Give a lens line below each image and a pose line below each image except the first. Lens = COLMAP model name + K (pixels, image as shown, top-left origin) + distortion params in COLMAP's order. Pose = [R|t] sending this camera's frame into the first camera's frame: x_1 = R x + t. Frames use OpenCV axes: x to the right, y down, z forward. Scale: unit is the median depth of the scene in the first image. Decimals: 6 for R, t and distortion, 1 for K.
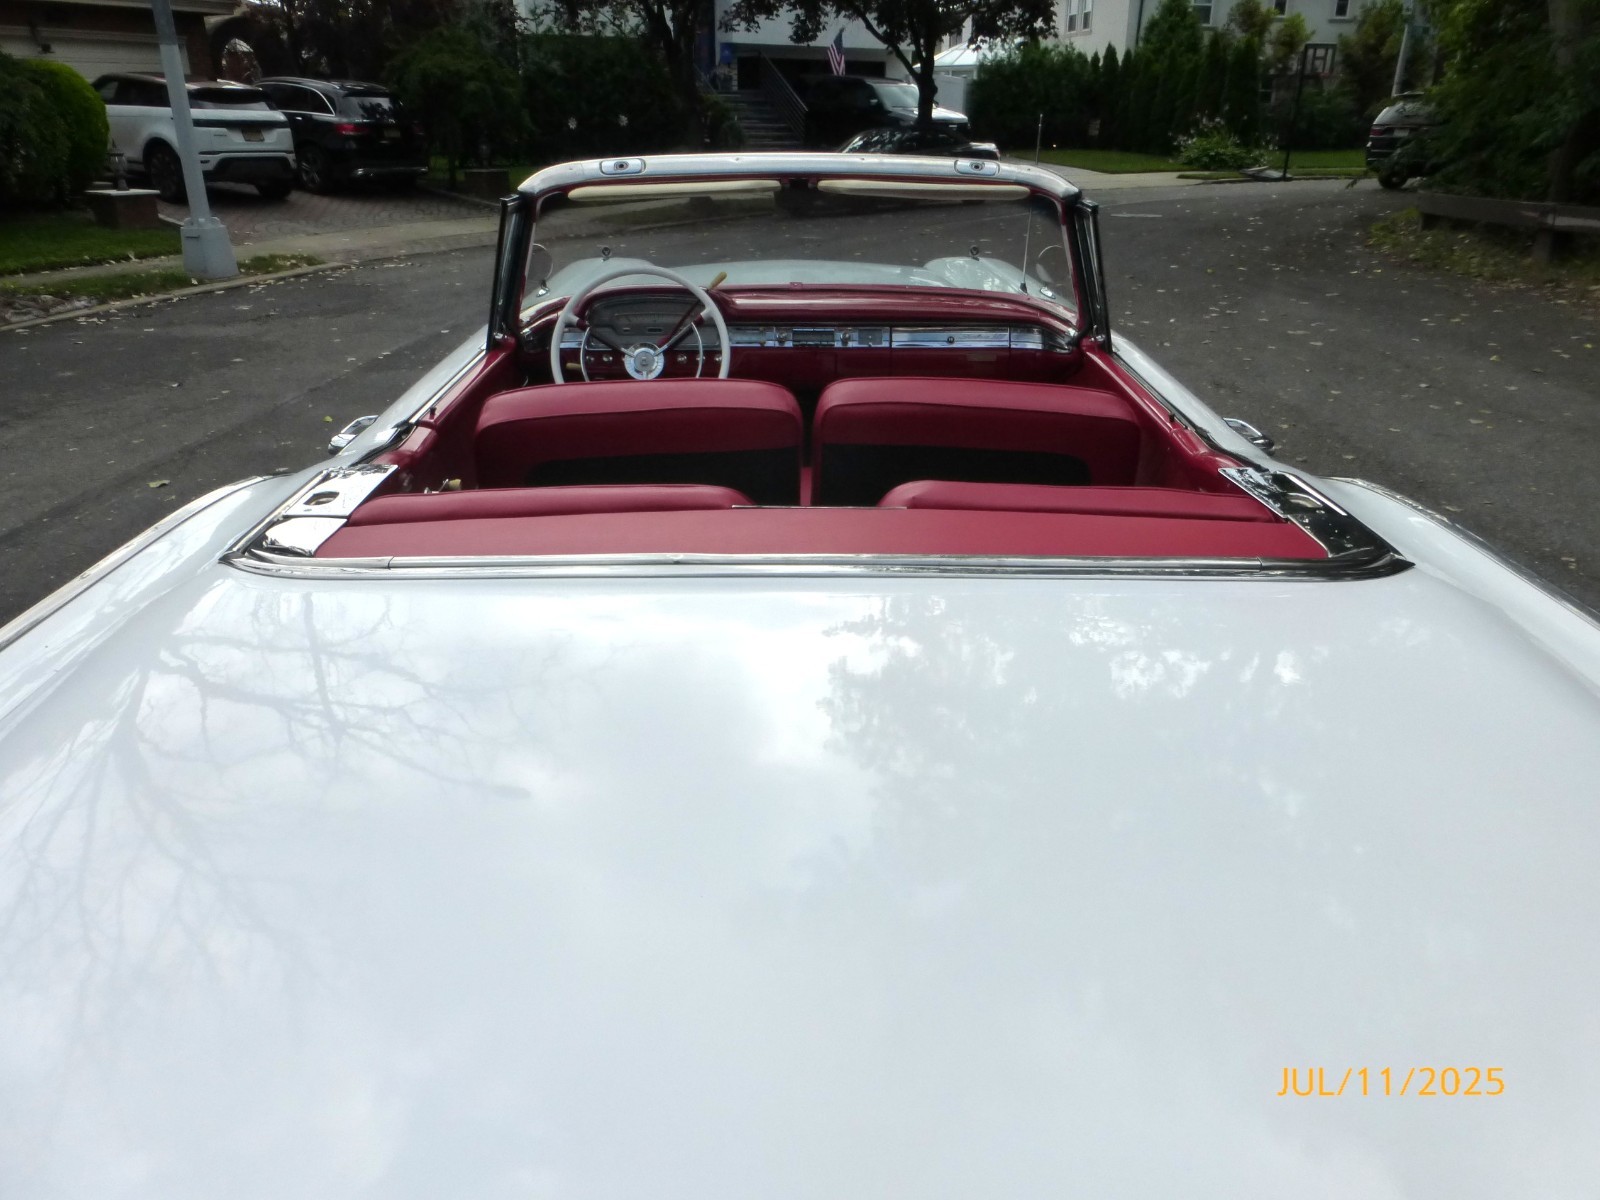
lens RADIAL K [[1195.6, 0, 801.5], [0, 1195.6, 604.0], [0, 0, 1]] dist [-0.002091, -0.009129]
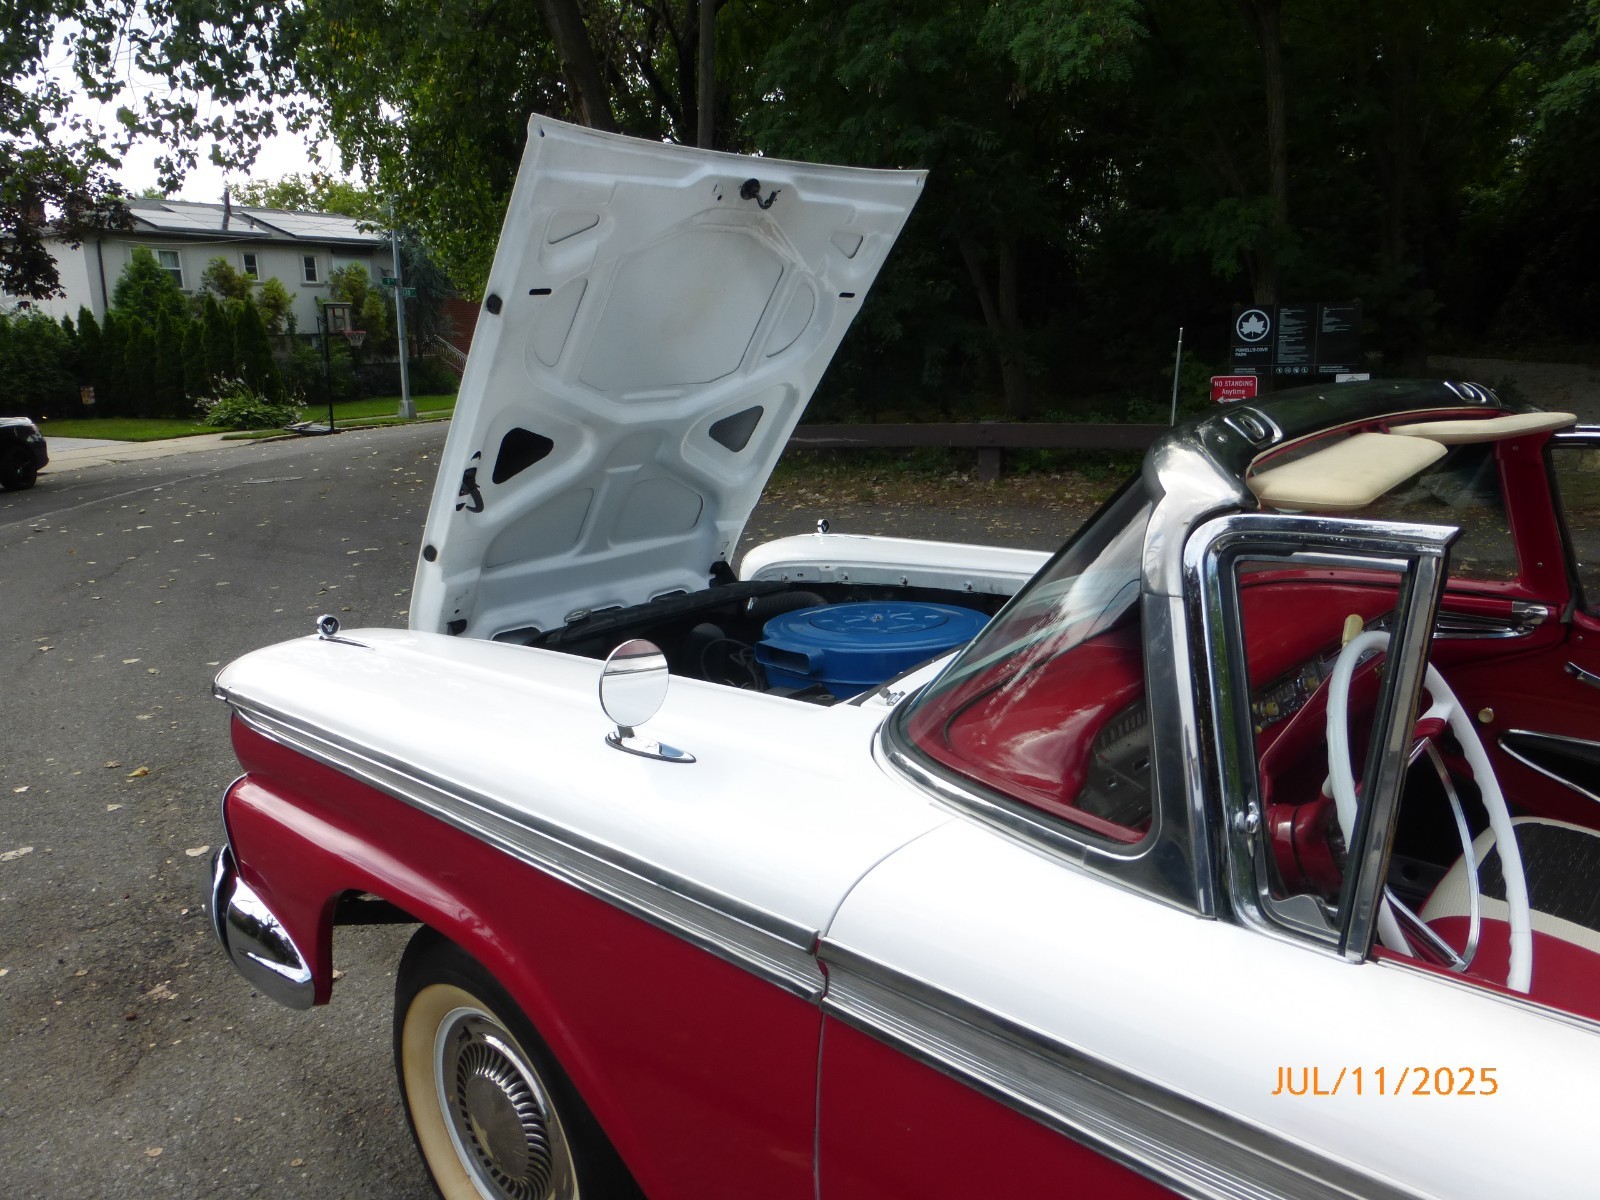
lens RADIAL K [[1199.6, 0, 802.9], [0, 1199.6, 601.2], [0, 0, 1]] dist [-0.005529, 0.002474]
pose [[0.683800, -0.177157, 0.707837, -0.069914], [0.314924, 0.946729, -0.067282, -0.040157], [-0.658210, 0.268923, 0.703164, 0.099013]]
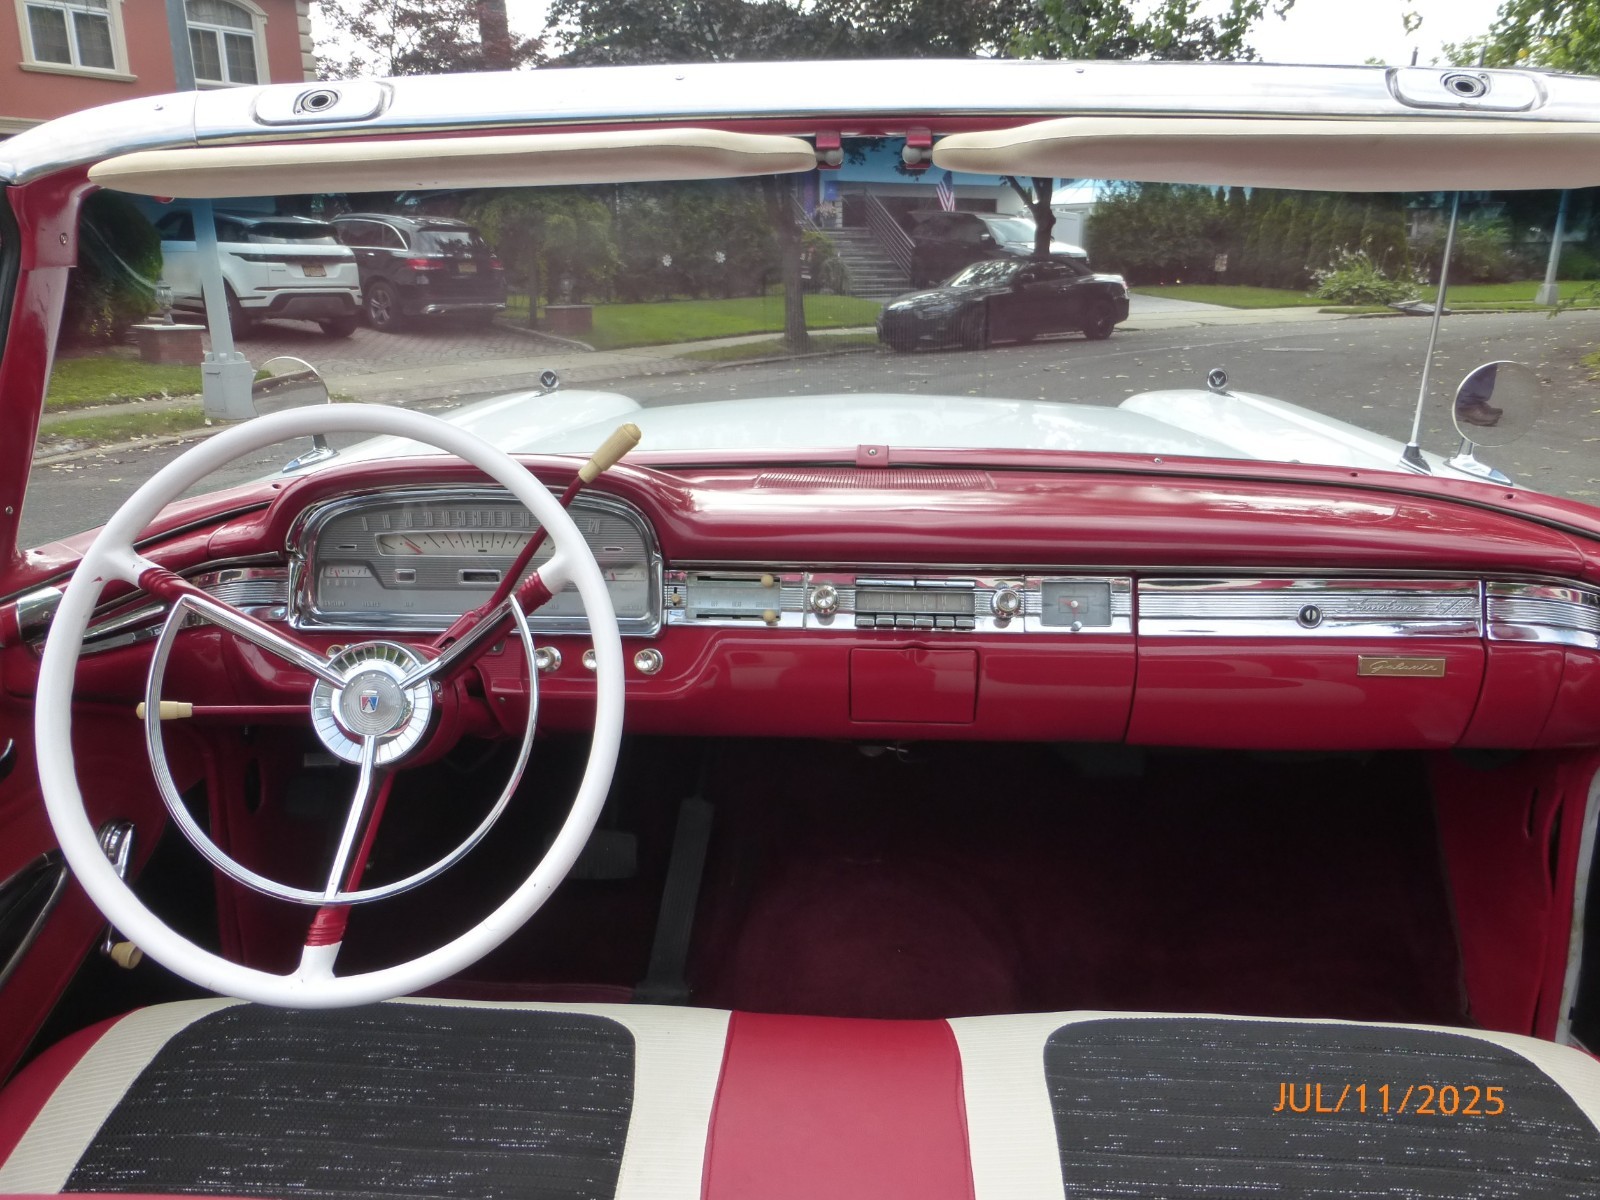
lens RADIAL K [[1218.5, 0, 799.0], [0, 1218.5, 597.6], [0, 0, 1]] dist [-0.013661, 0.010329]
pose [[0.996157, 0.012652, -0.086664, 0.000941], [-0.022929, 0.992673, -0.118633, -0.024089], [0.084528, 0.120164, 0.989149, 0.084978]]
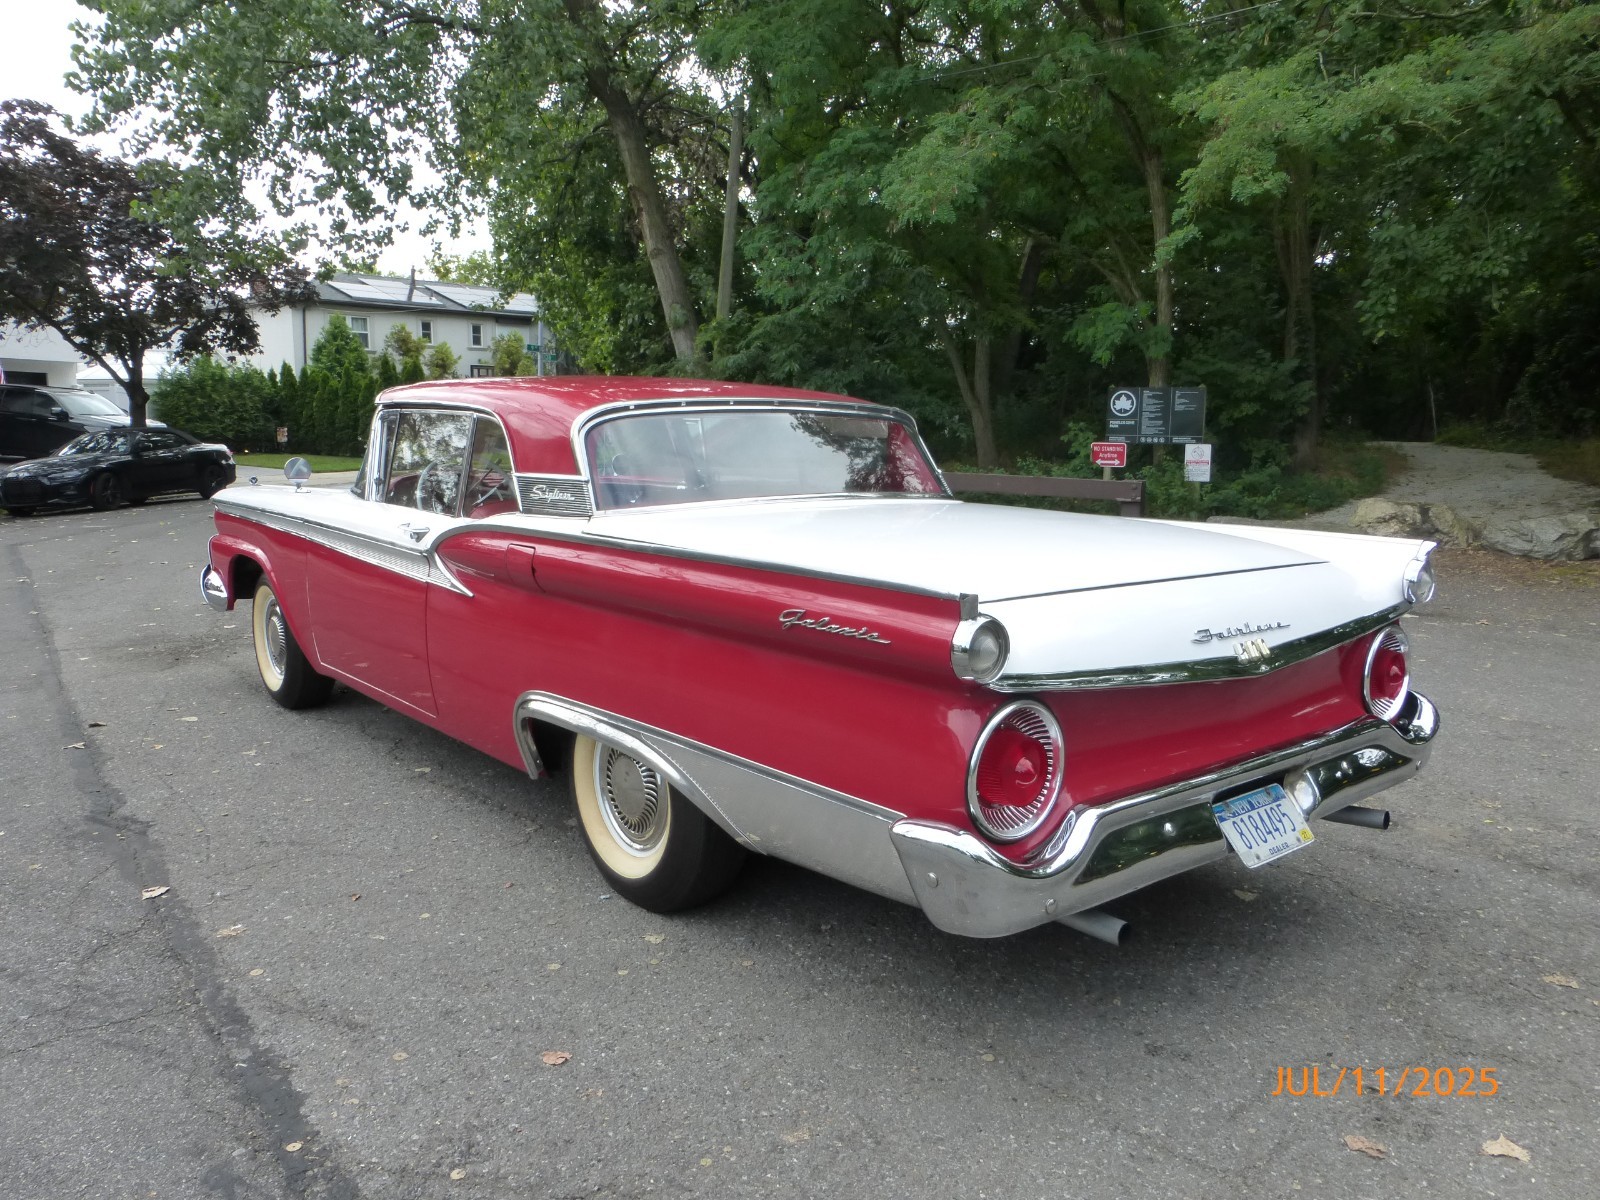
lens RADIAL K [[1204.1, 0, 800.0], [0, 1204.1, 600.0], [0, 0, 1]] dist [-0.024012, 0.003888]
pose [[0.781349, -0.091324, 0.617377, -0.095811], [0.240469, 0.956909, -0.162787, 0.036339], [-0.575907, 0.275653, 0.769640, -0.061455]]
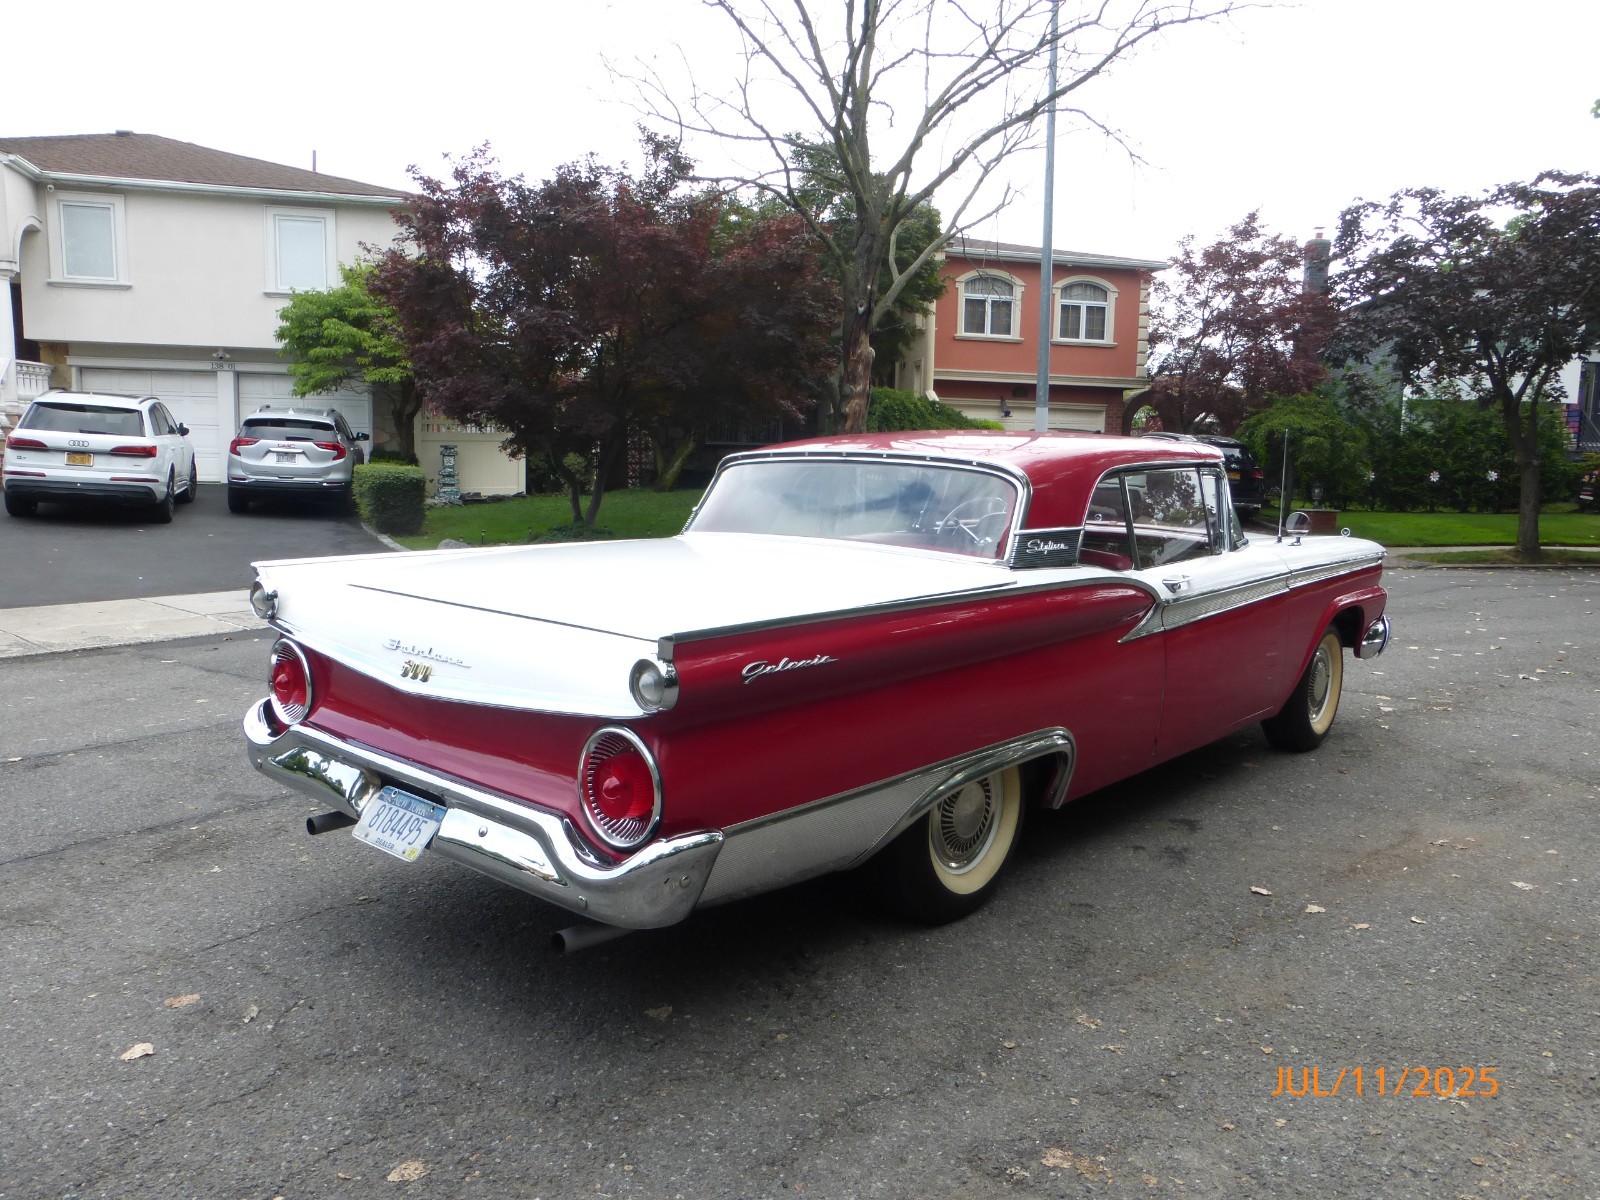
lens RADIAL K [[1190.2, 0, 802.4], [0, 1190.2, 594.6], [0, 0, 1]] dist [-0.006724, -0.002095]
pose [[0.738546, 0.092679, -0.667803, 0.110385], [-0.278797, 0.943834, -0.177343, 0.036954], [0.613859, 0.317157, 0.722903, -0.065589]]
